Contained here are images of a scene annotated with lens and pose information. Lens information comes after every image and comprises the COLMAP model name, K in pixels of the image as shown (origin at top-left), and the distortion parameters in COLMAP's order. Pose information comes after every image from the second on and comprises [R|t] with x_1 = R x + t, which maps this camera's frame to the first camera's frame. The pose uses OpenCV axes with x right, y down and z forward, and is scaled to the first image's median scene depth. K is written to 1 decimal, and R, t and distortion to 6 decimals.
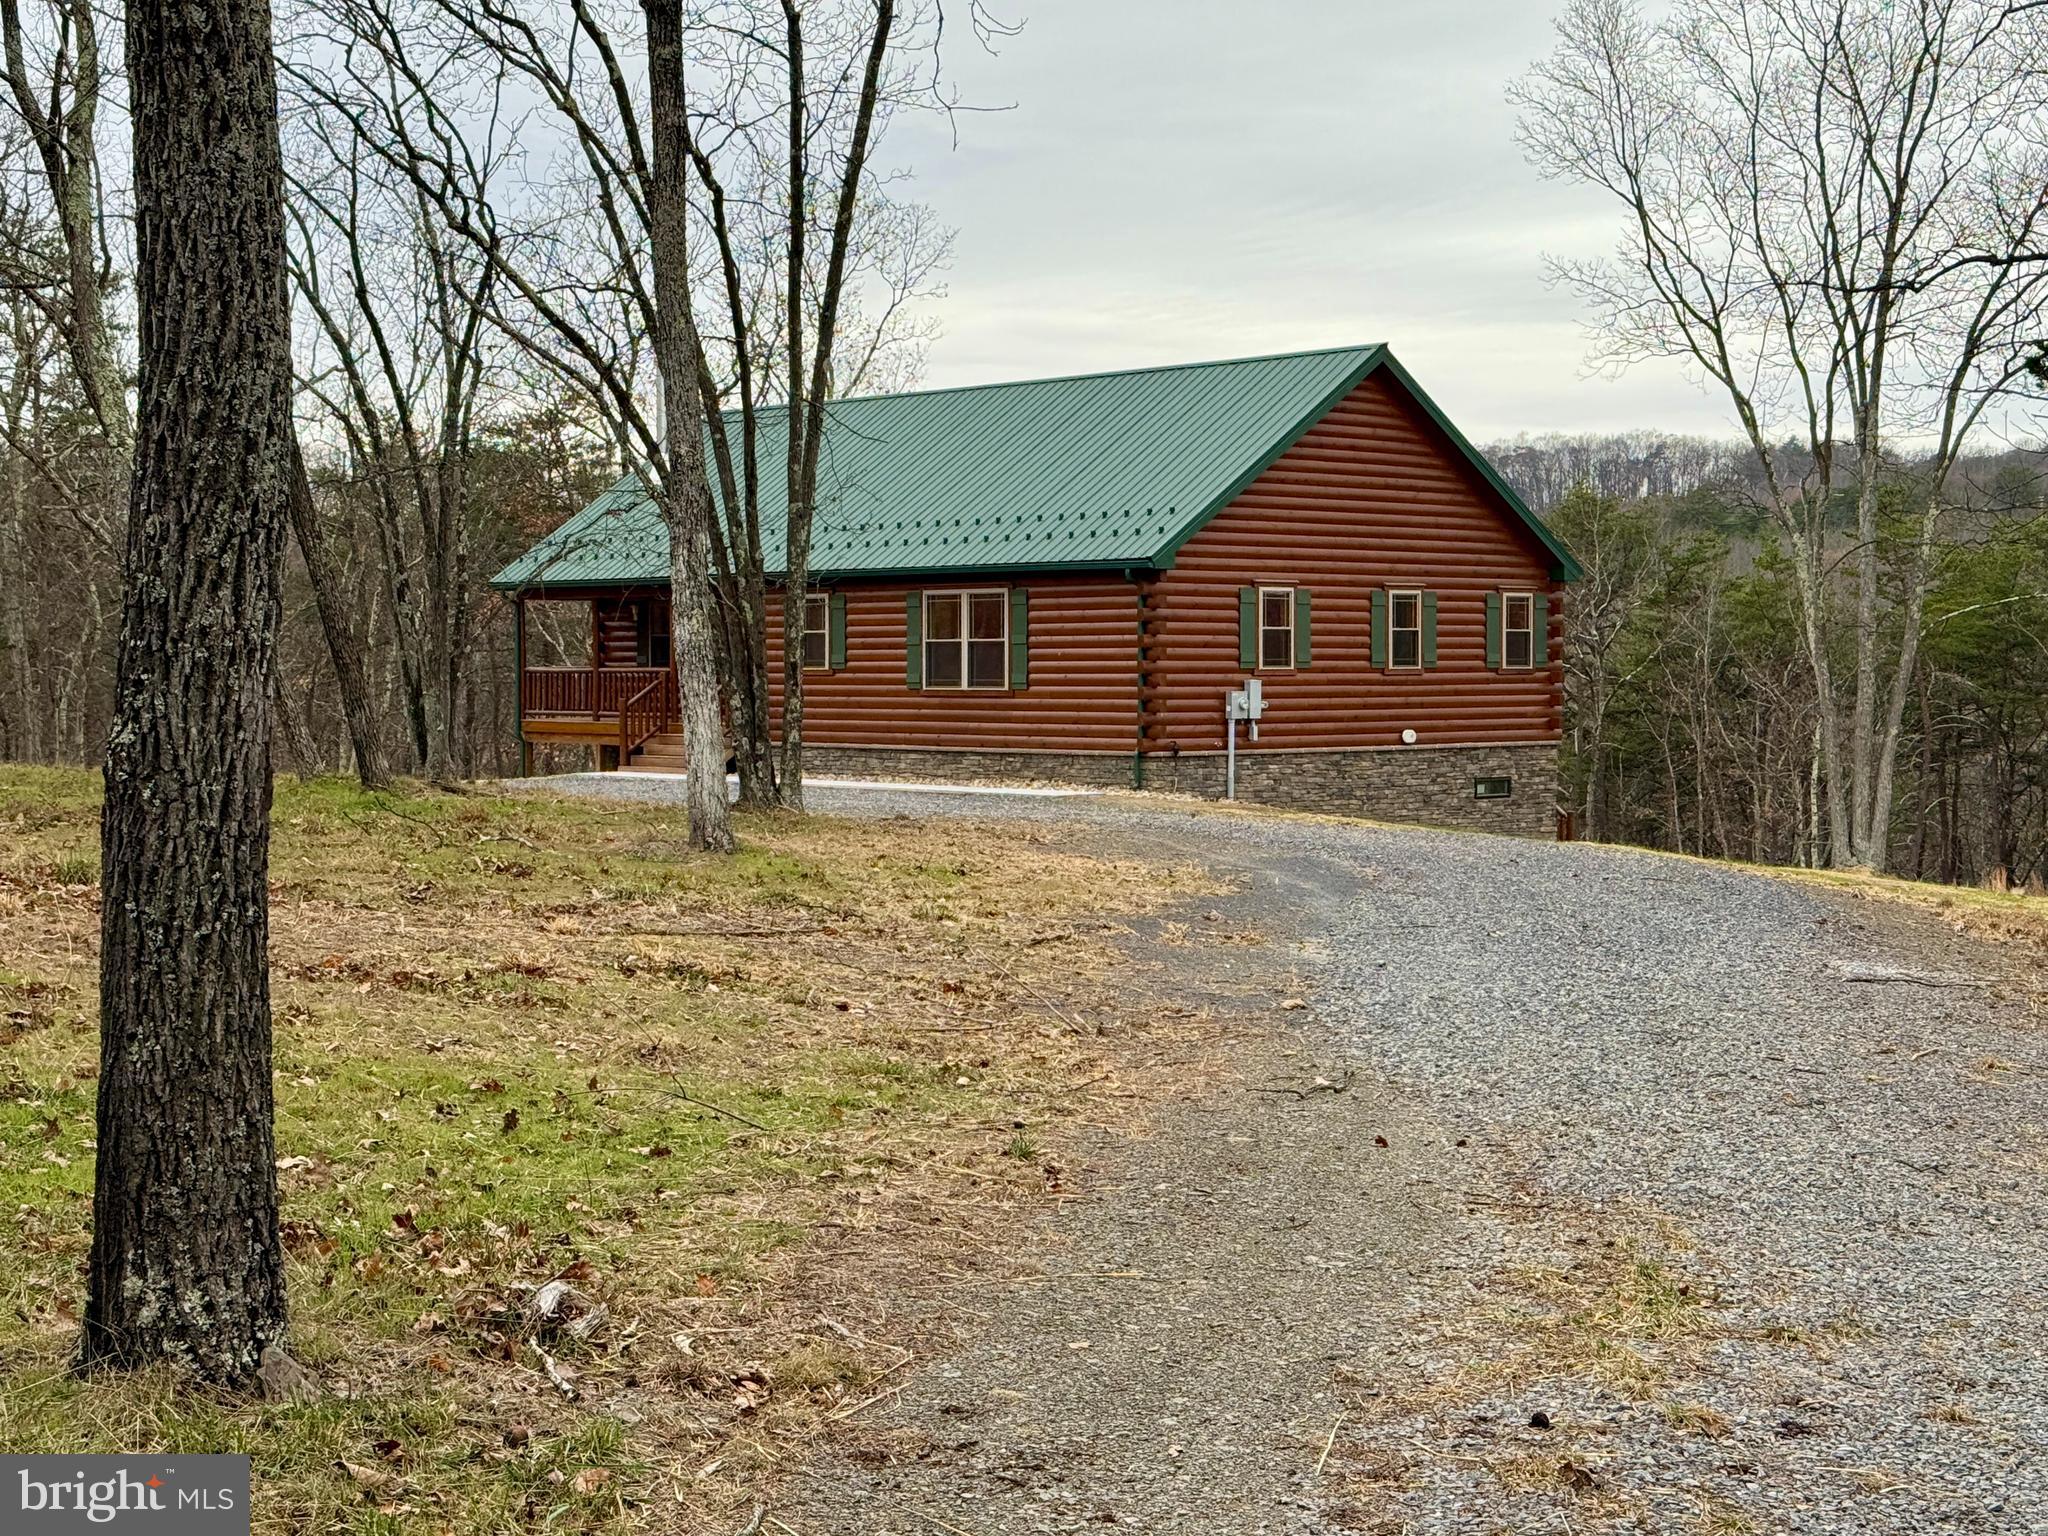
lens RADIAL K [[3027.9, 0, 1024.0], [0, 3027.9, 768.0], [0, 0, 1]] dist [0.166023, -0.009856]
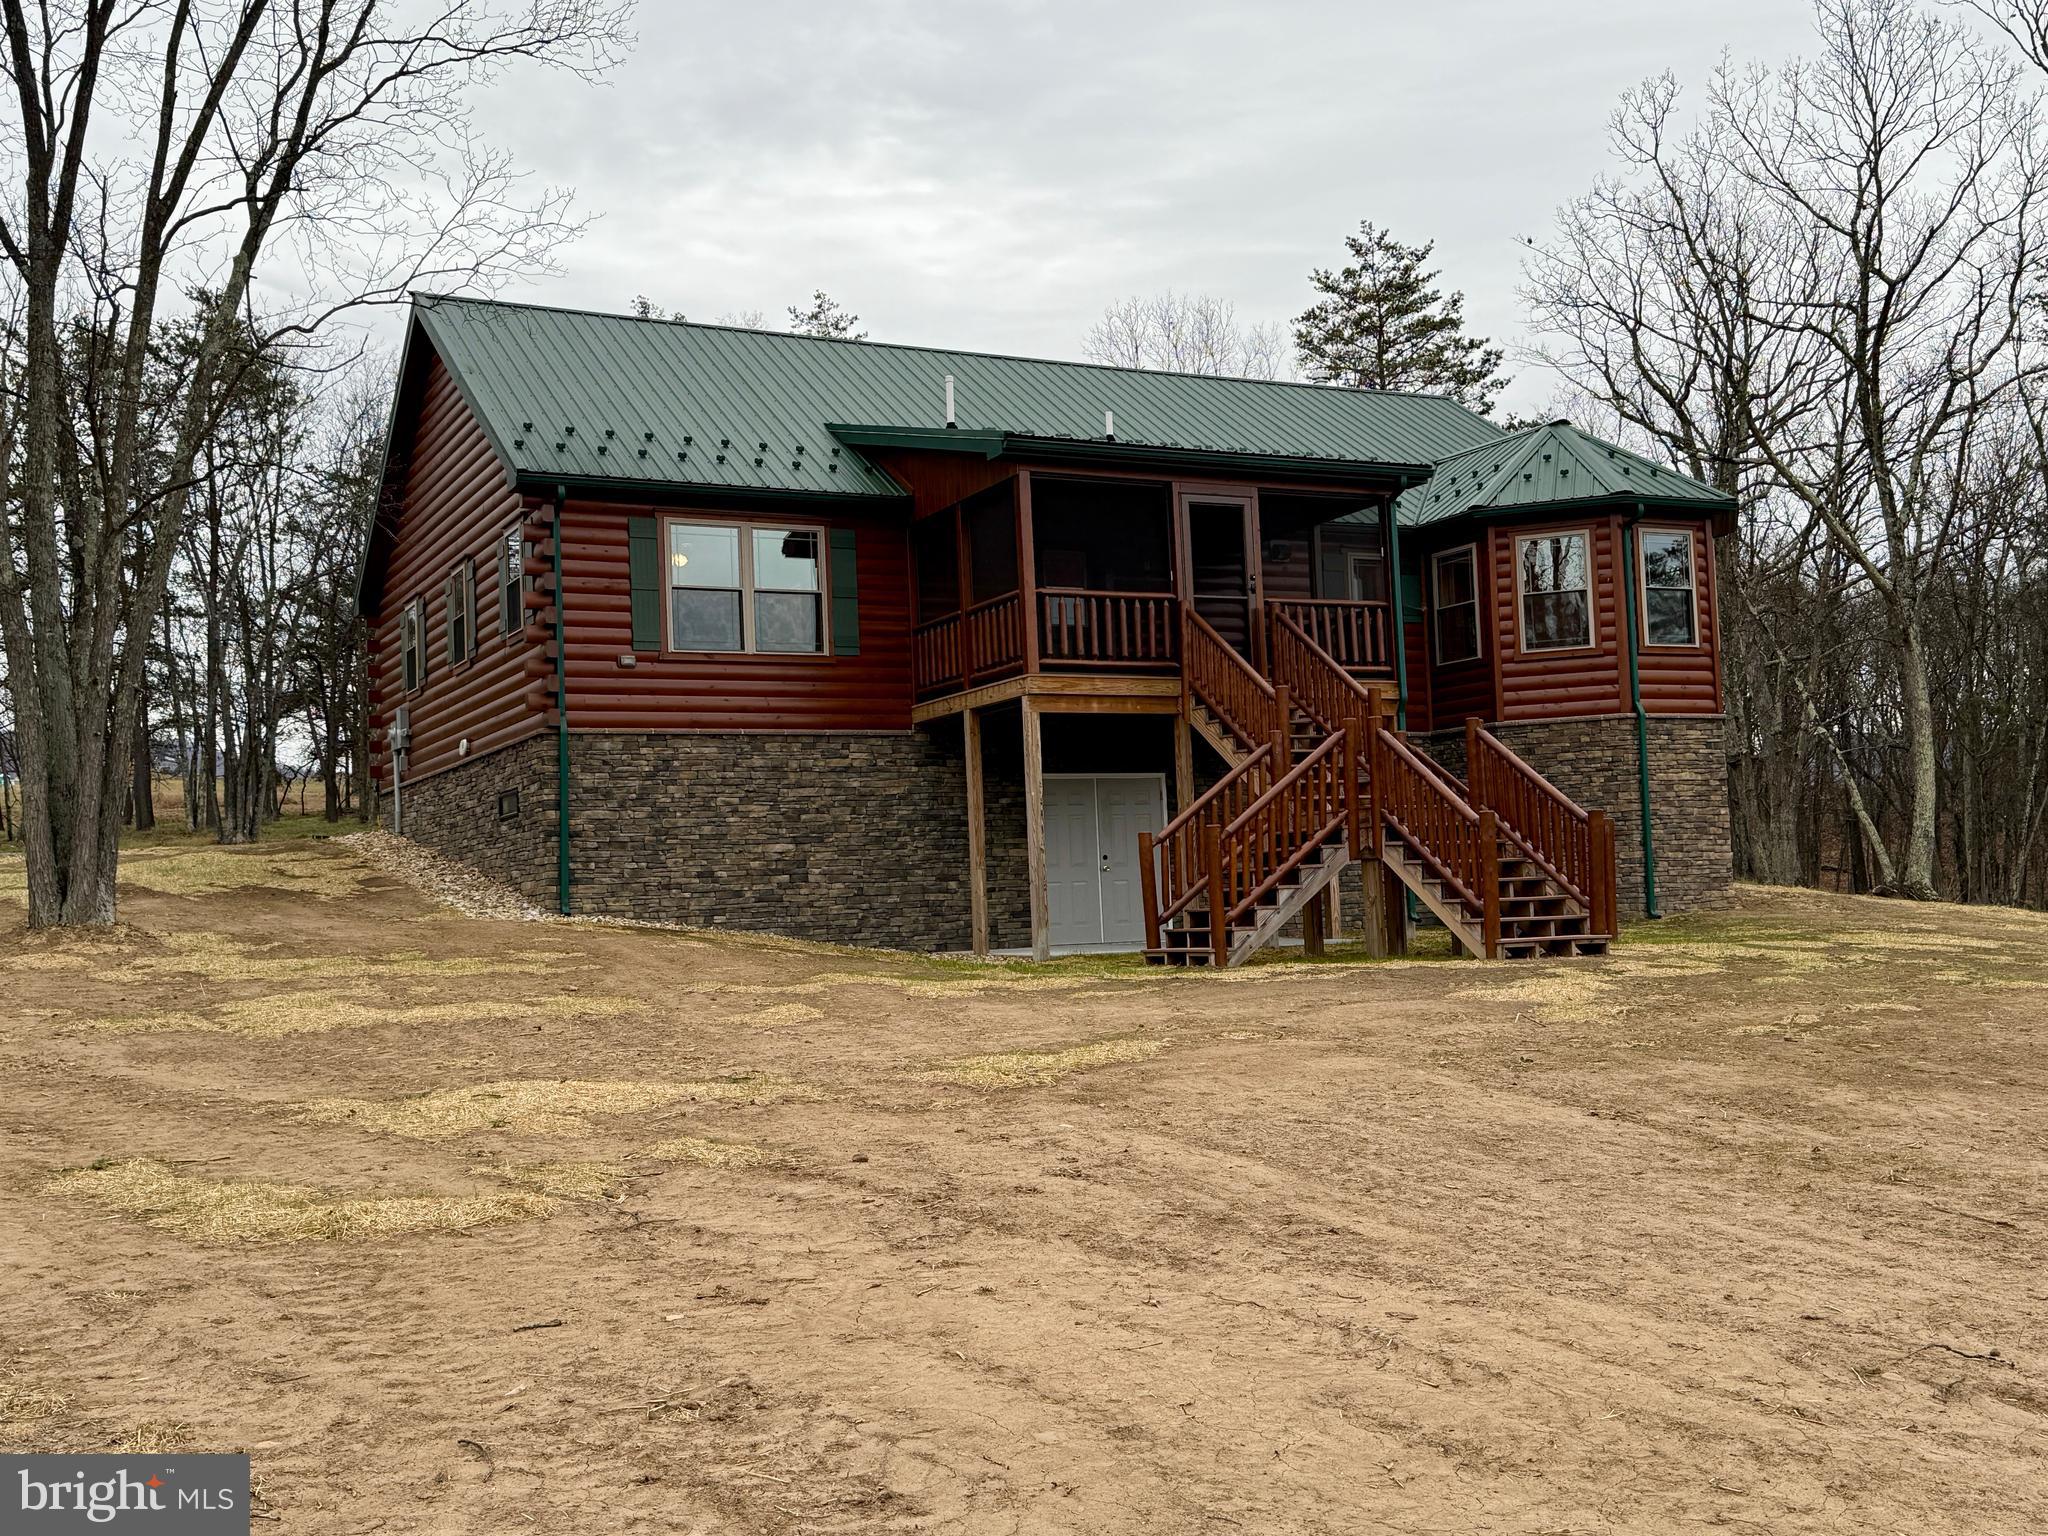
lens RADIAL K [[2139.5, 0, 1024.0], [0, 2139.5, 768.0], [0, 0, 1]] dist [0.122399, -0.016218]
pose [[-0.281337, -0.059103, -0.957787, 0.649852], [0.009217, 0.997889, -0.064285, 0.033924], [0.959565, -0.026913, -0.280199, 1.340527]]
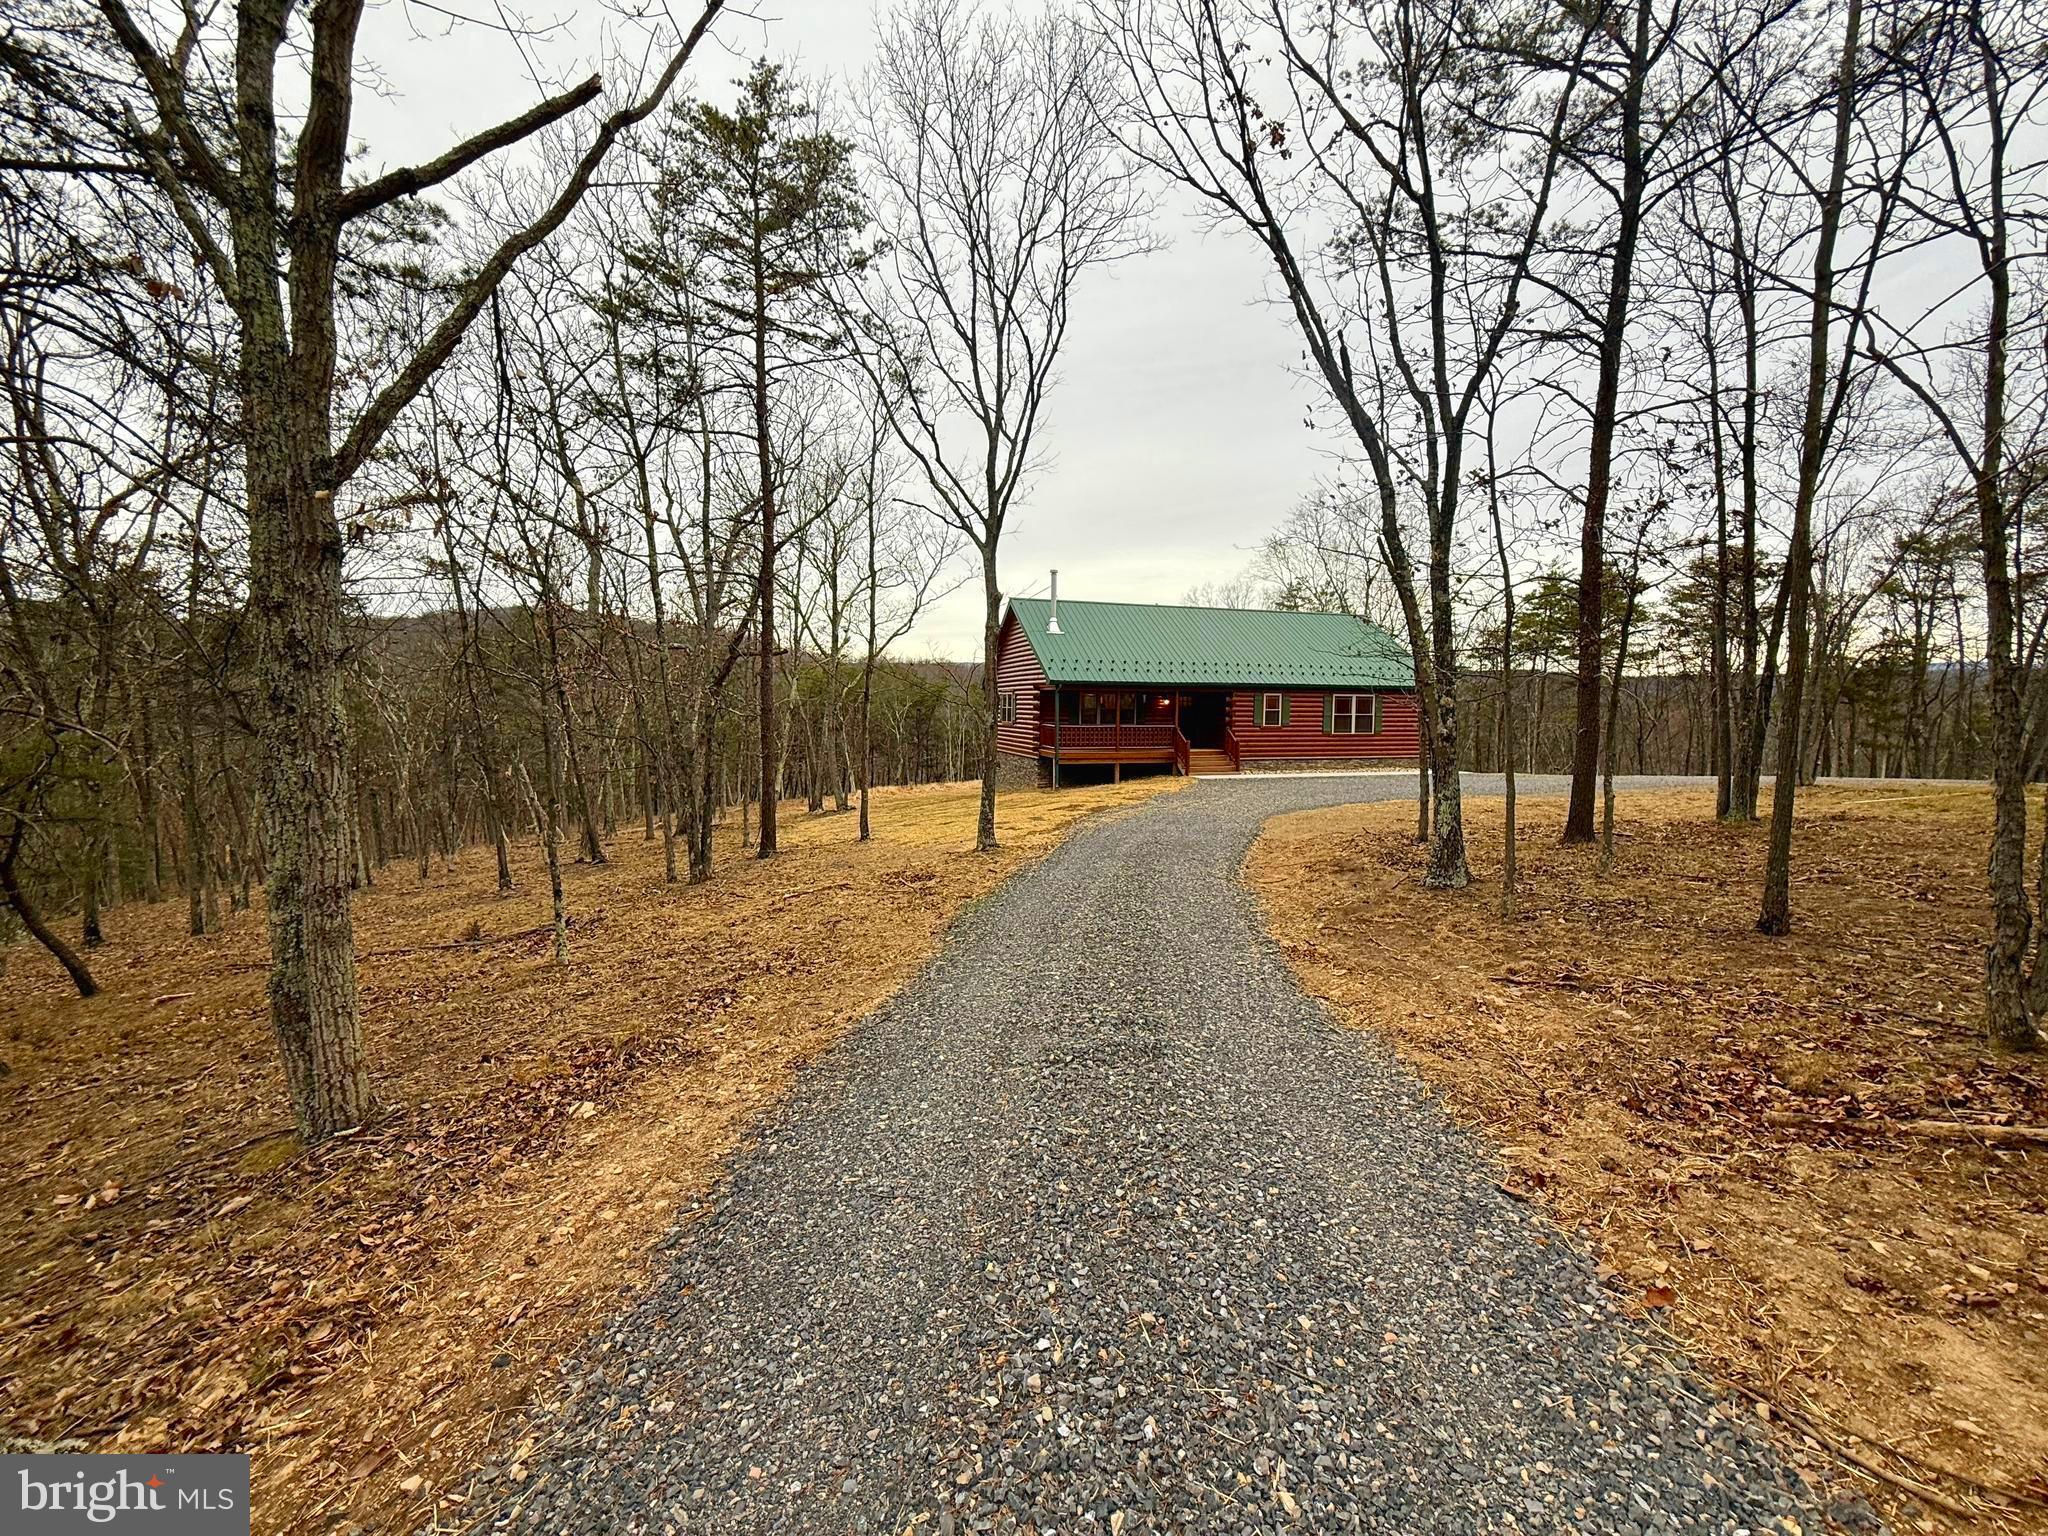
lens RADIAL K [[816.4, 0, 1030.9], [0, 816.4, 765.9], [0, 0, 1]] dist [0.000862, 0.000055]
pose [[0.428462, -0.064892, 0.901227, -0.762390], [0.021208, 0.997865, 0.061767, -0.047590], [-0.903311, -0.007352, 0.428923, 0.957467]]
